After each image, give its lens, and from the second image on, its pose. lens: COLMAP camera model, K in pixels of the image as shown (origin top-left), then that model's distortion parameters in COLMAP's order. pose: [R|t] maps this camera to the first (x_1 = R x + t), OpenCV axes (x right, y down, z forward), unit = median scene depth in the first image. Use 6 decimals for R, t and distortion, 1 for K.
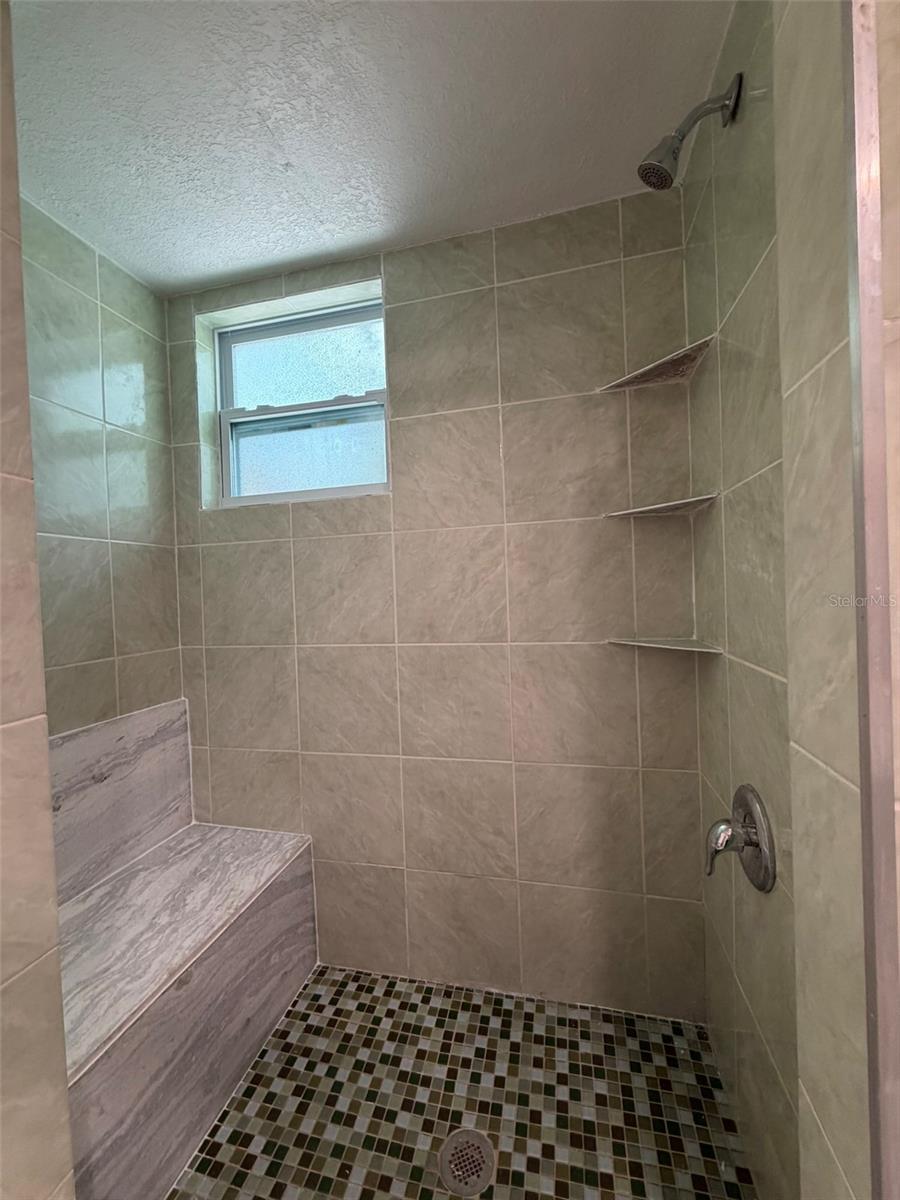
lens RADIAL K [[478.9, 0, 450.2], [0, 478.9, 596.8], [0, 0, 1]] dist [-0.000032, 0.000346]
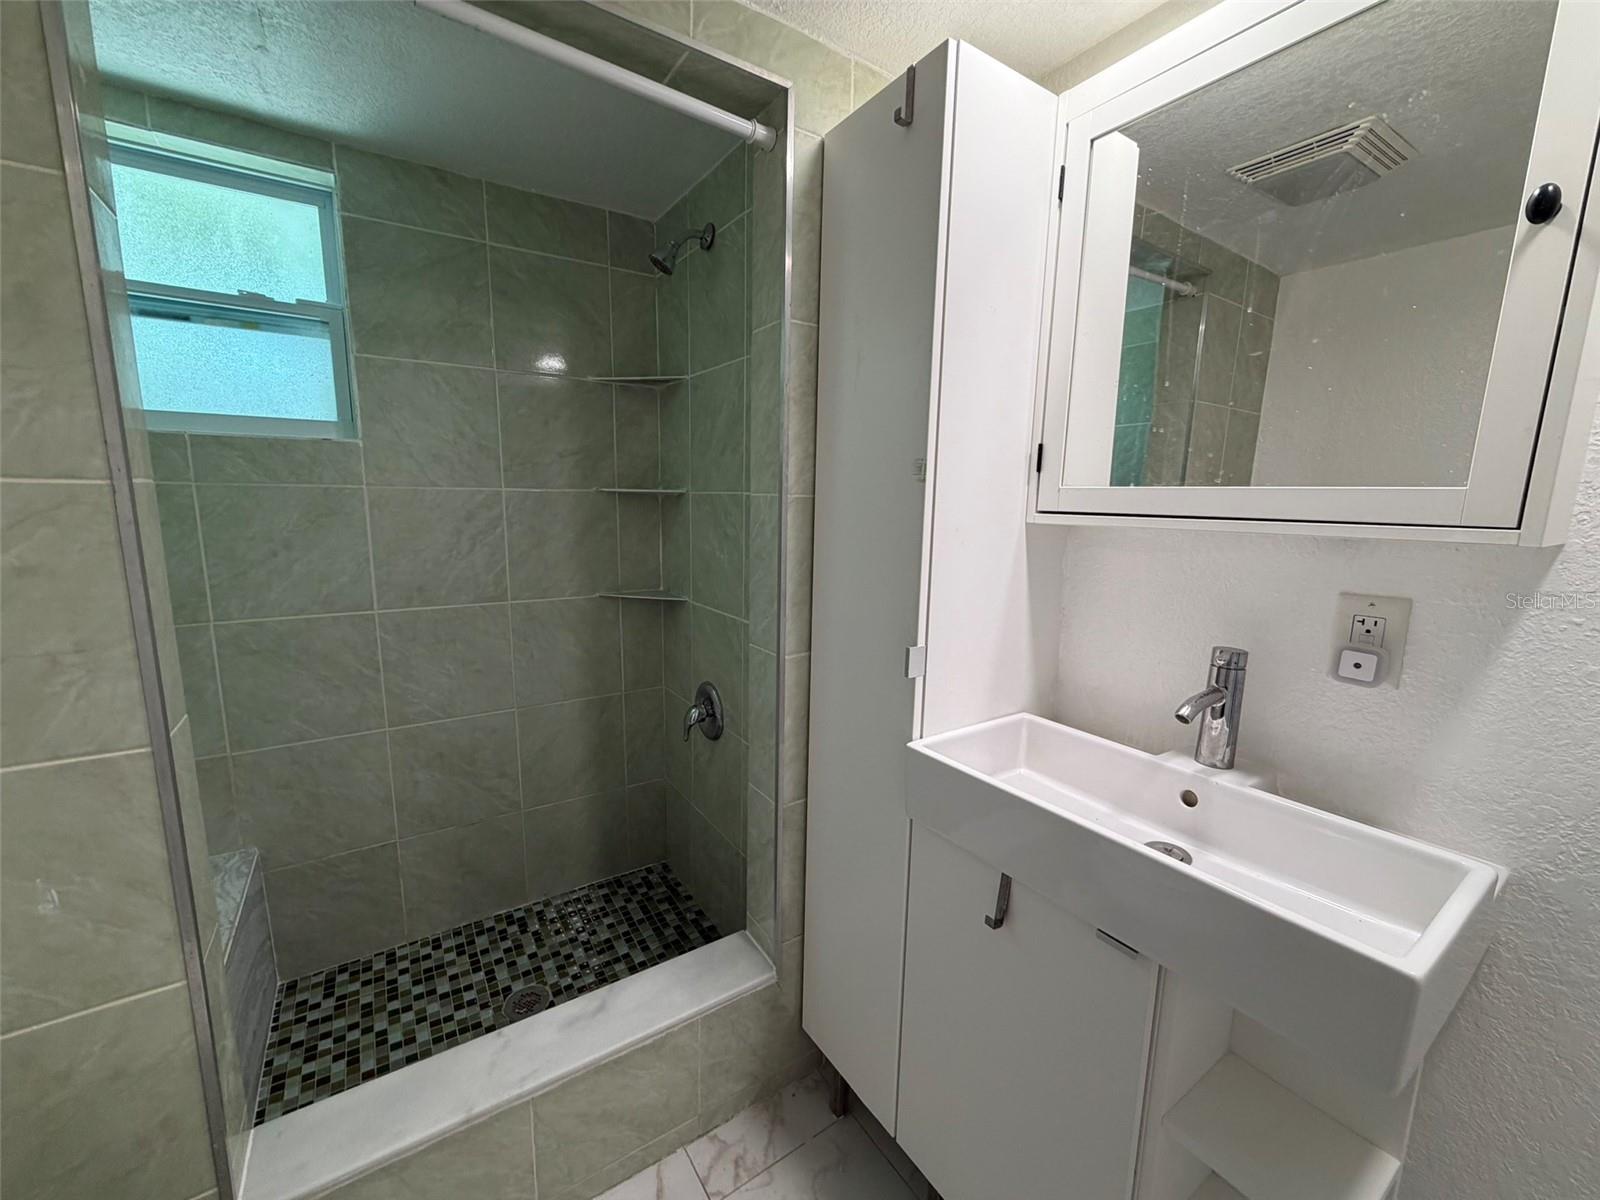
lens RADIAL K [[638.5, 0, 797.1], [0, 638.5, 602.3], [0, 0, 1]] dist [-0.000032, 0.000346]
pose [[0.681579, -0.071460, 0.728247, -0.473383], [-0.032807, 0.991235, 0.127970, -0.104714], [-0.731009, -0.111113, 0.673261, -0.423304]]
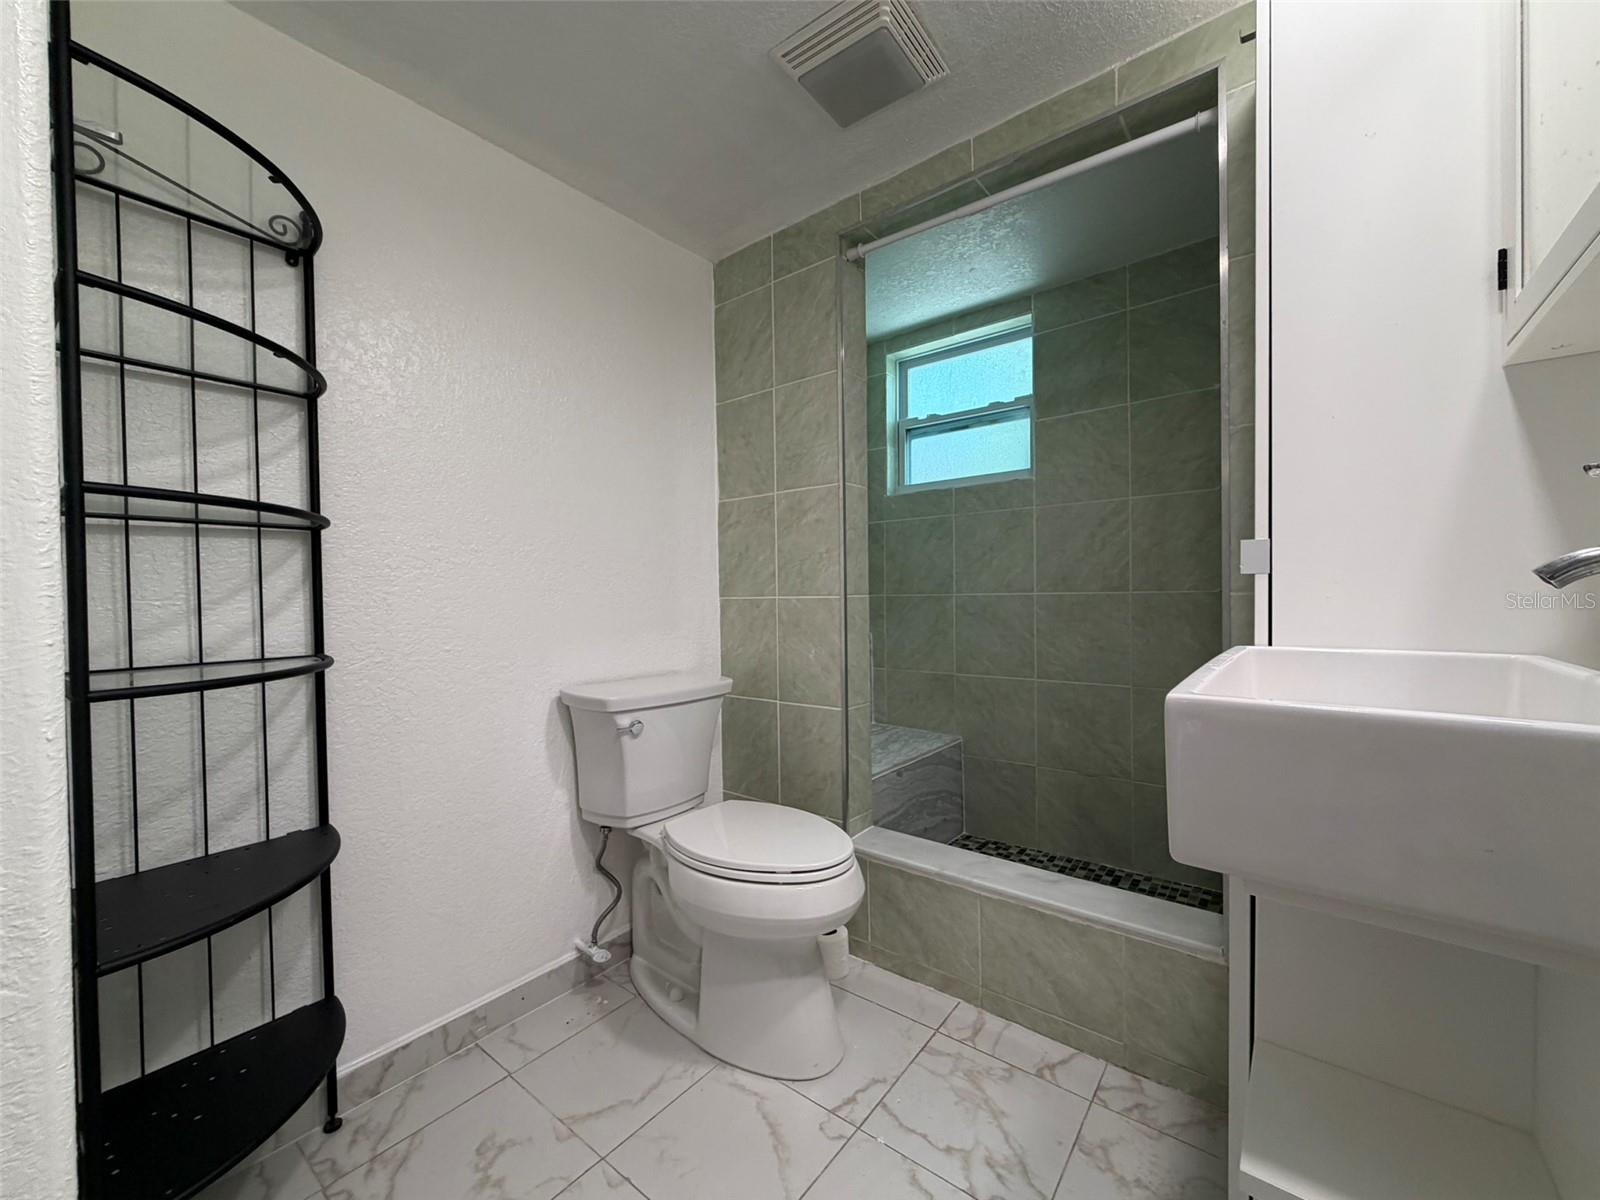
lens RADIAL K [[637.8, 0, 793.3], [0, 637.8, 602.4], [0, 0, 1]] dist [-0.001429, 0.000126]
pose [[0.900192, 0.030146, -0.434448, 0.052578], [-0.027016, 0.999545, 0.013379, 0.124868], [0.434654, -0.000306, 0.900597, -0.891090]]
